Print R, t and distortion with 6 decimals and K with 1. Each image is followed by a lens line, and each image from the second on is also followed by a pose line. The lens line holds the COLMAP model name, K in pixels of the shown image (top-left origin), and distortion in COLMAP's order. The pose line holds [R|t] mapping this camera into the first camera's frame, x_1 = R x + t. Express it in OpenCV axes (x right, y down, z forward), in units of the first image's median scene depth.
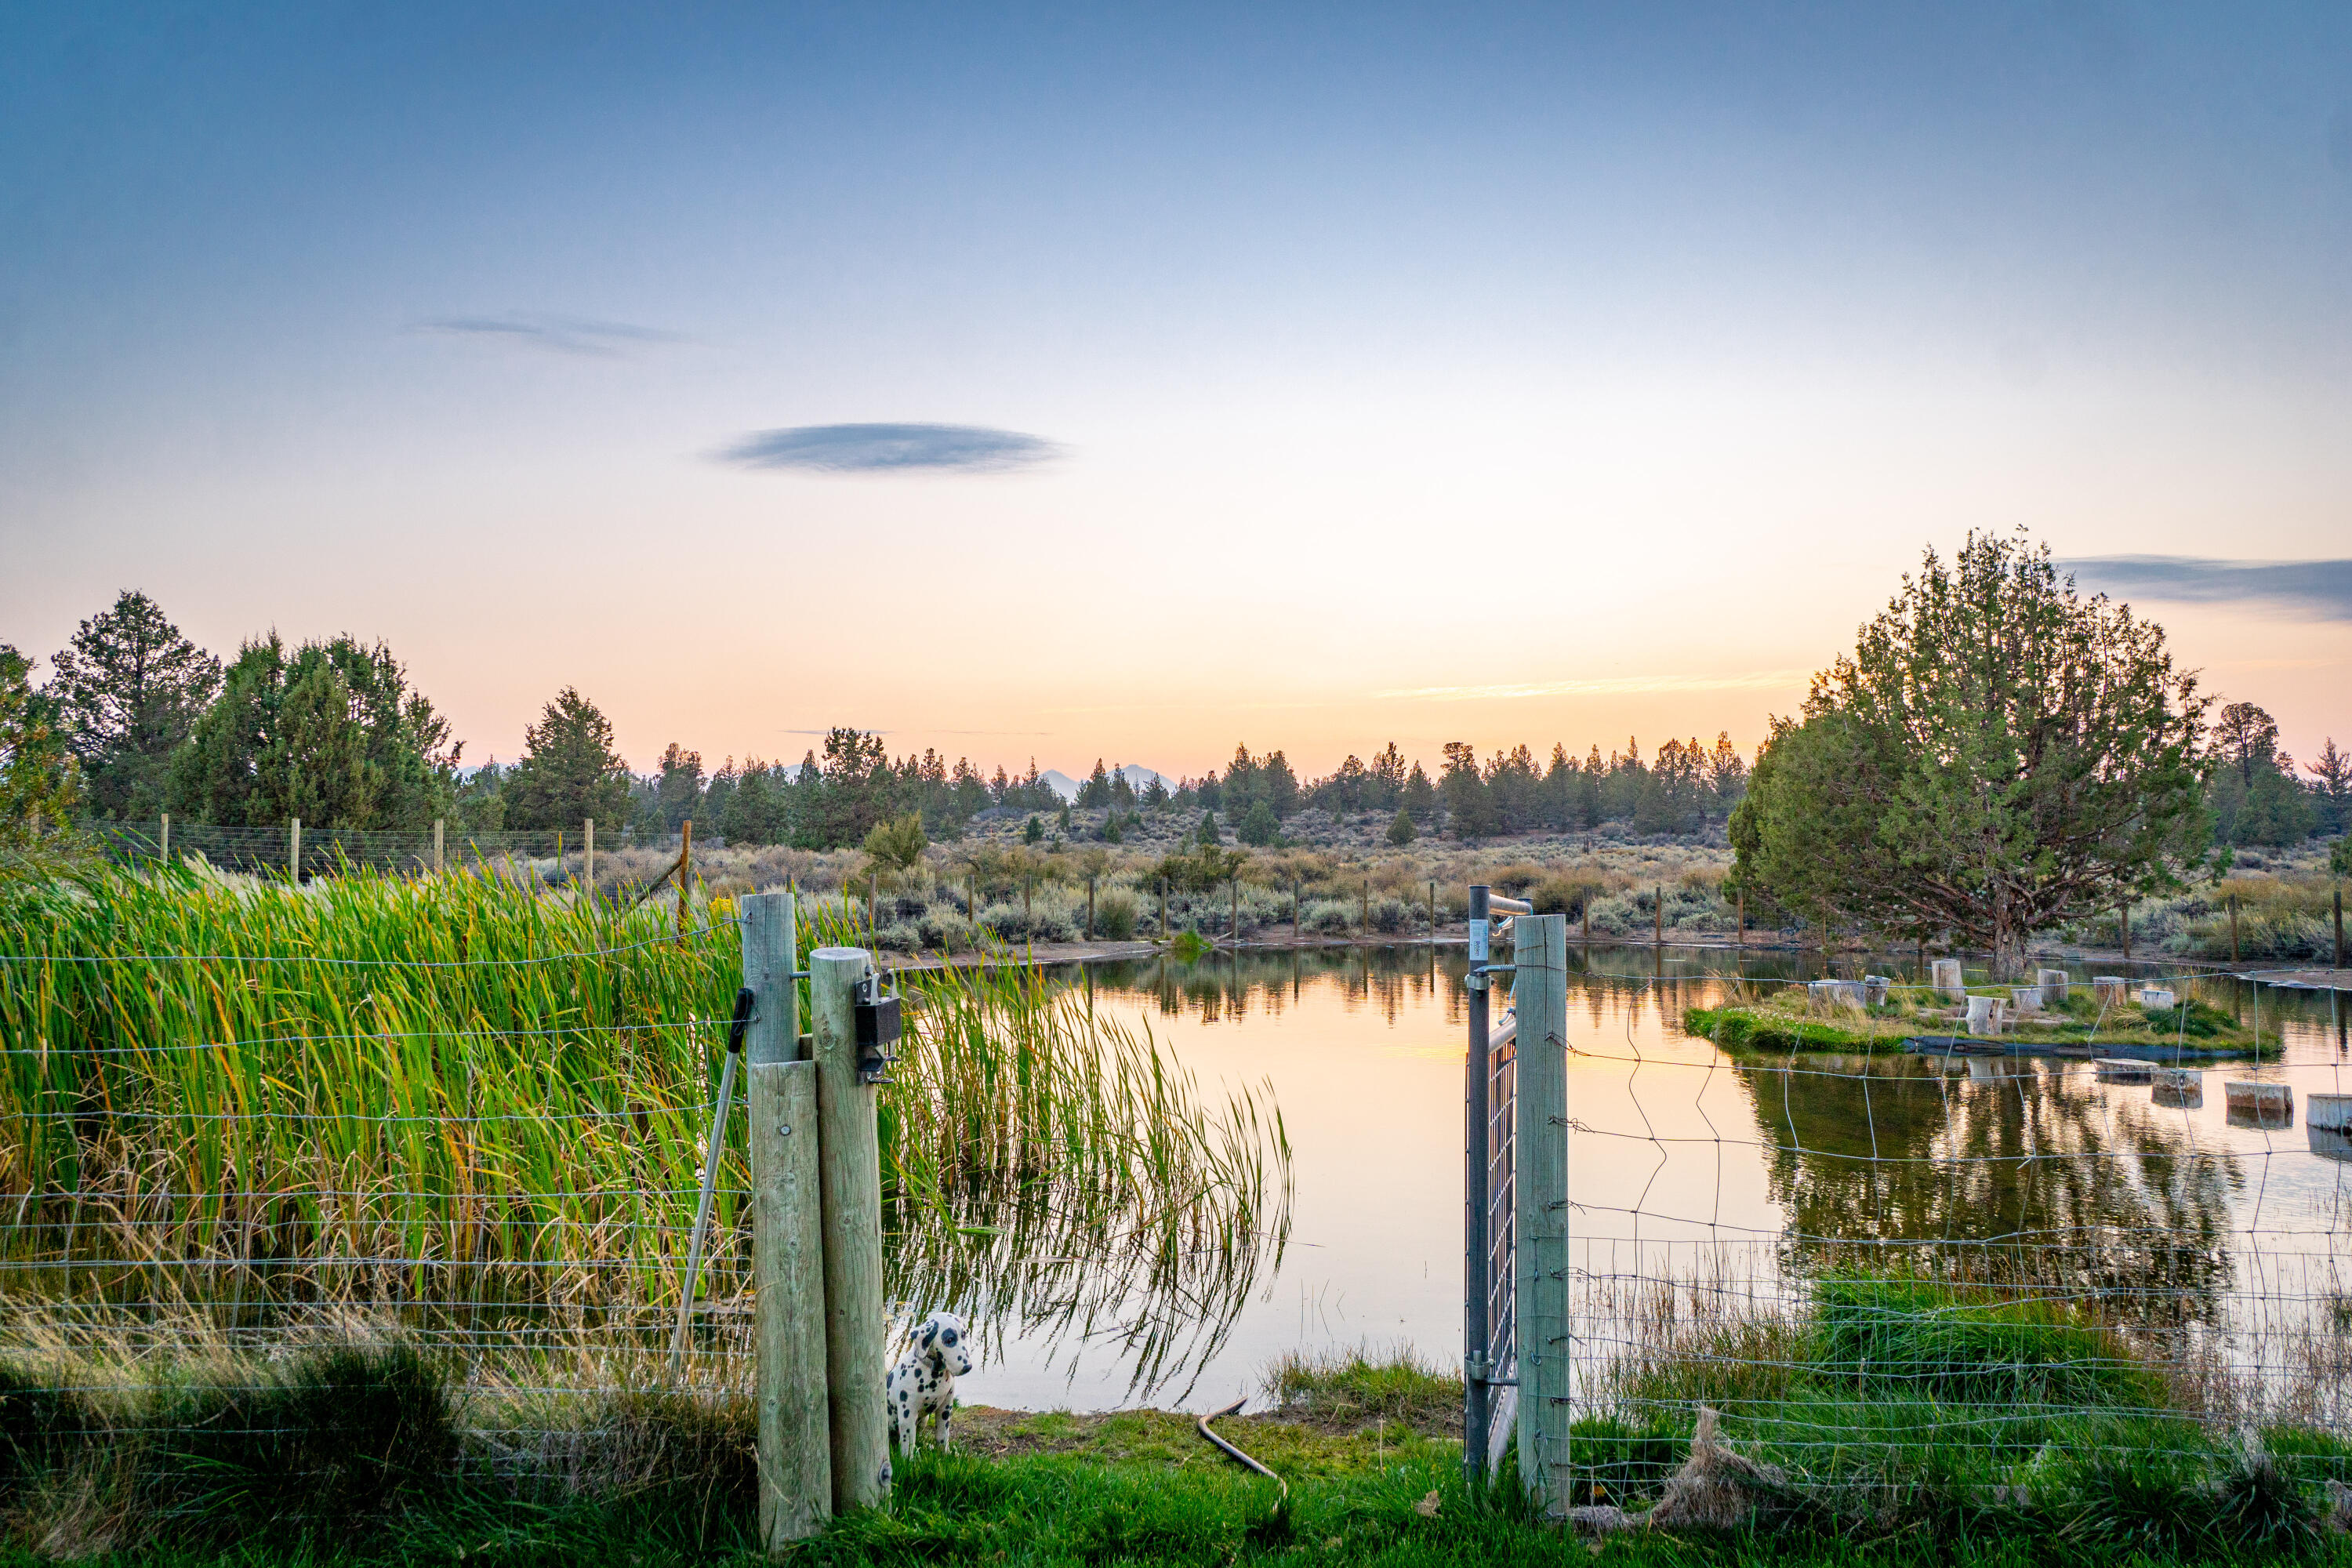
lens RADIAL K [[1461.8, 0, 1176.0], [0, 1461.8, 784.0], [0, 0, 1]] dist [-0.001170, -0.002041]
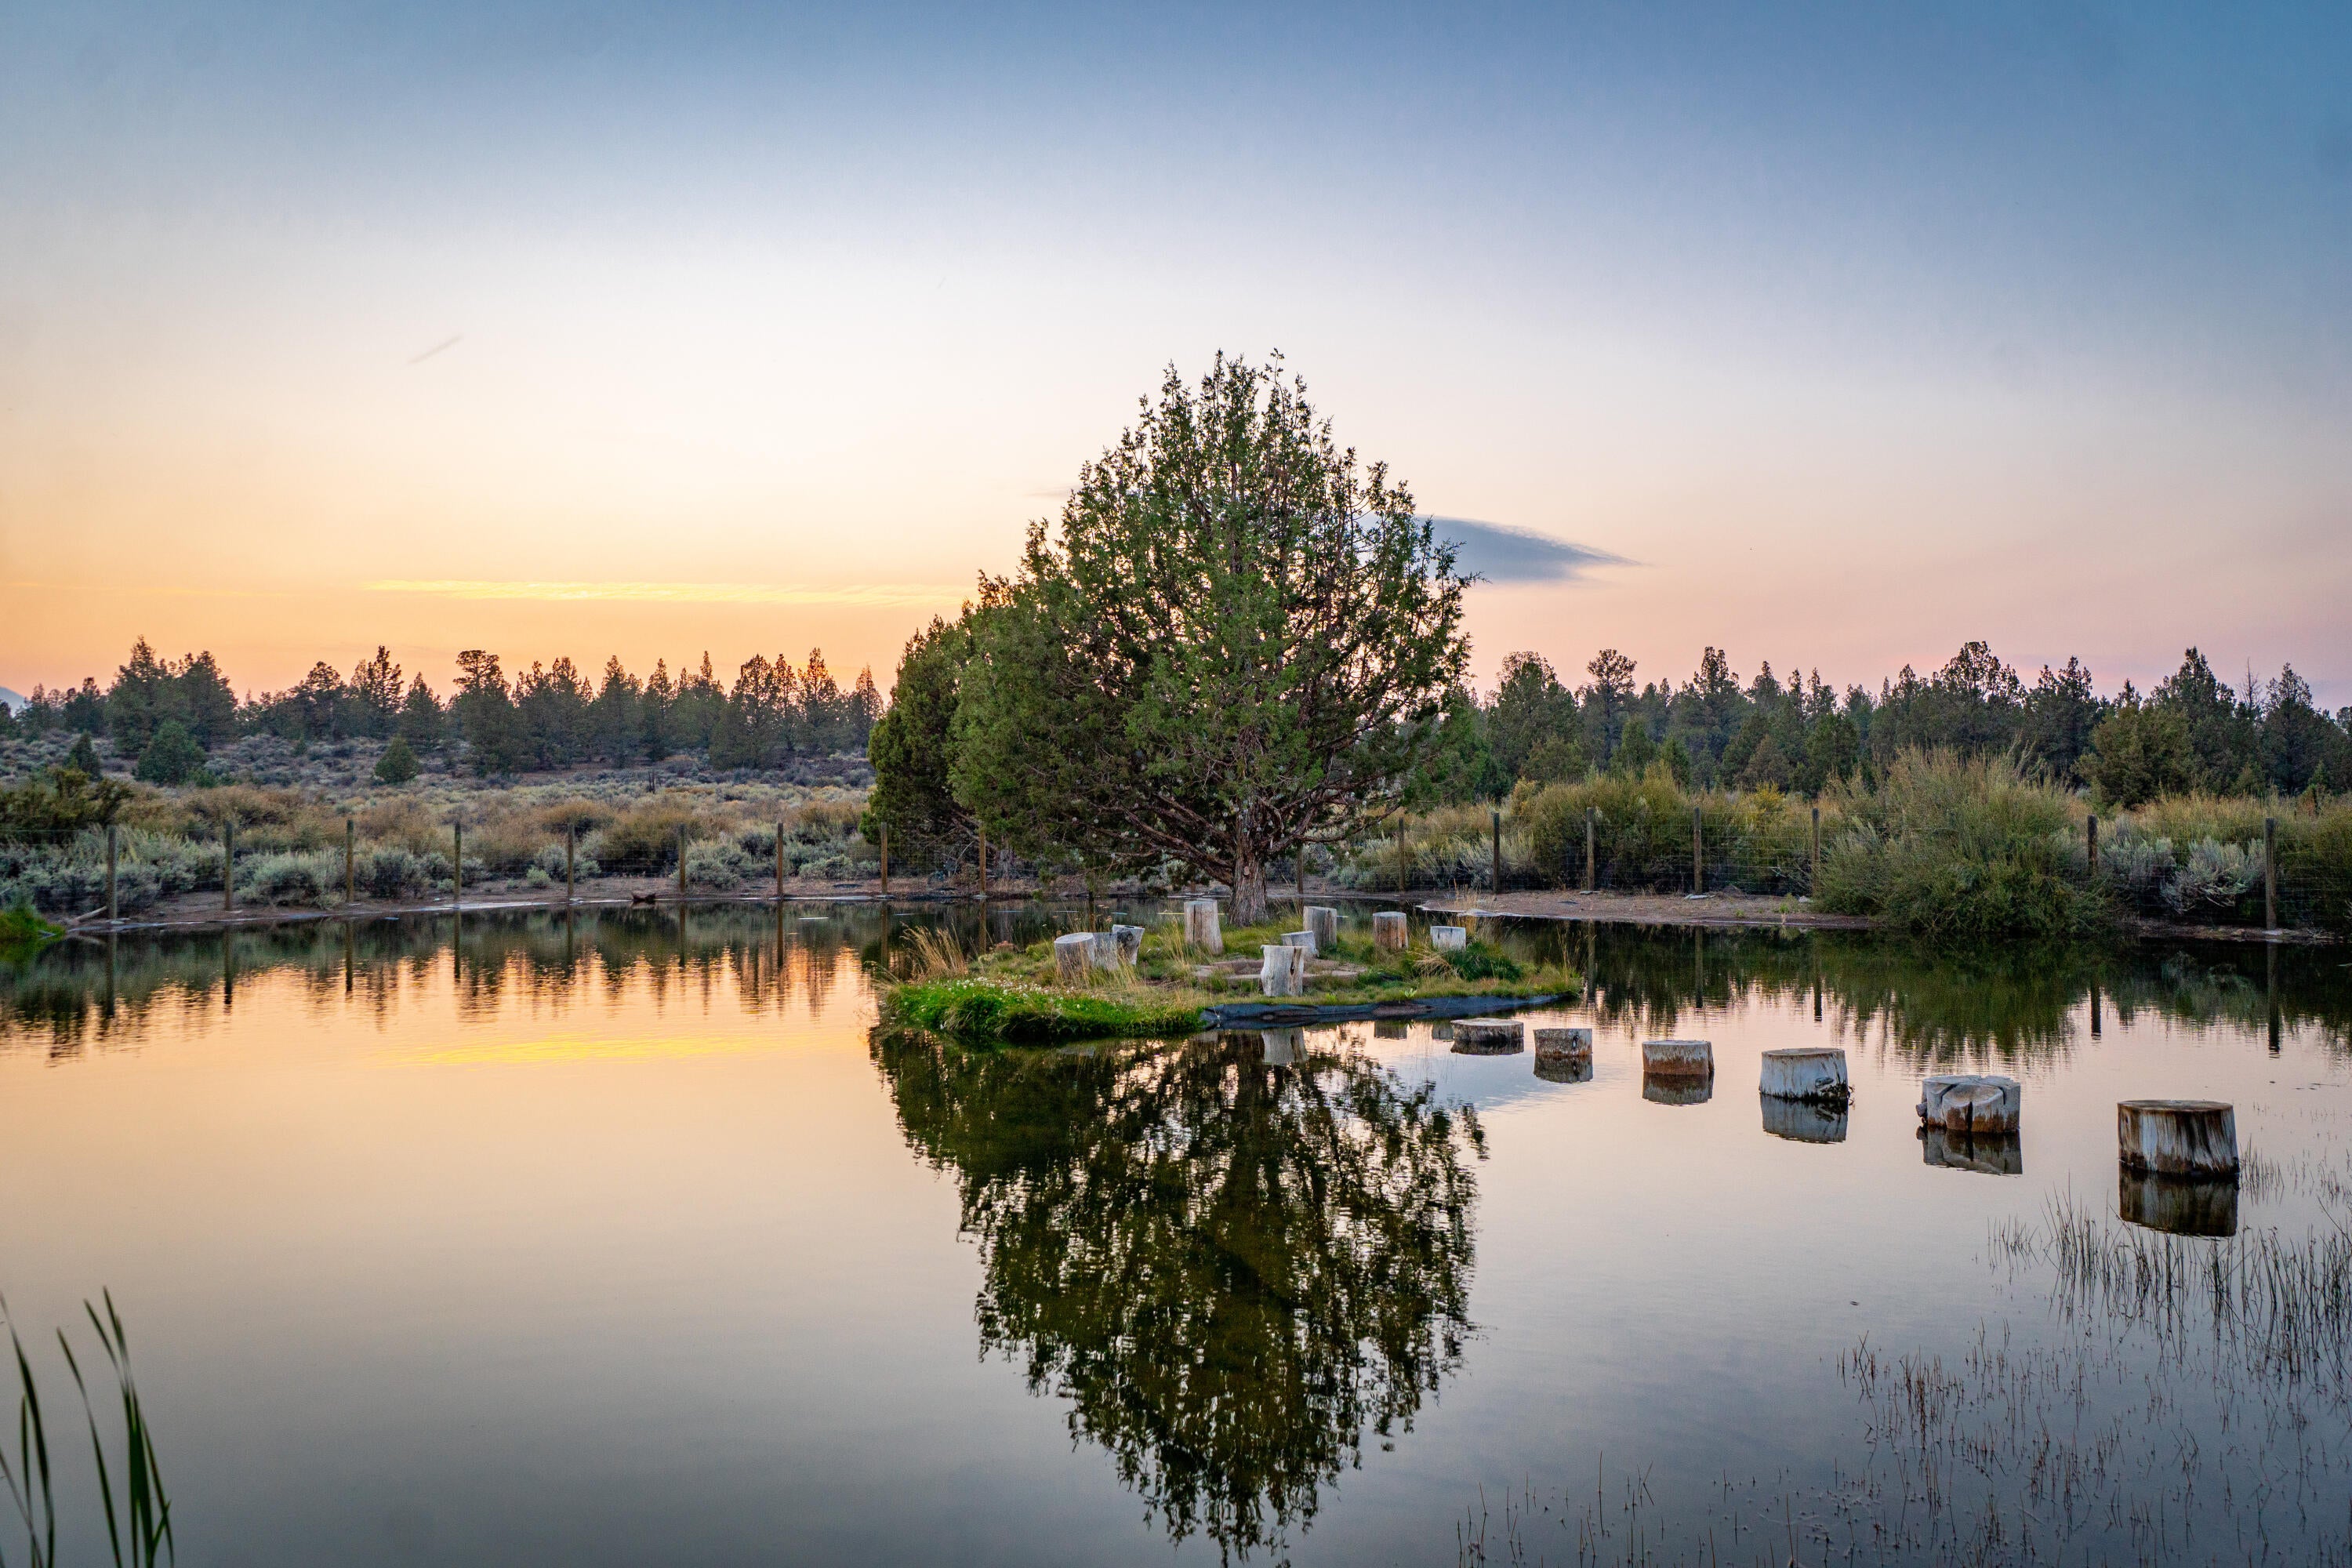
lens RADIAL K [[1743.6, 0, 1206.5], [0, 1743.6, 781.7], [0, 0, 1]] dist [0.009154, 0.039859]
pose [[0.832136, -0.001901, 0.554568, 0.011324], [-0.019362, 0.999285, 0.032478, 0.013556], [-0.554233, -0.037763, 0.831505, 0.113450]]
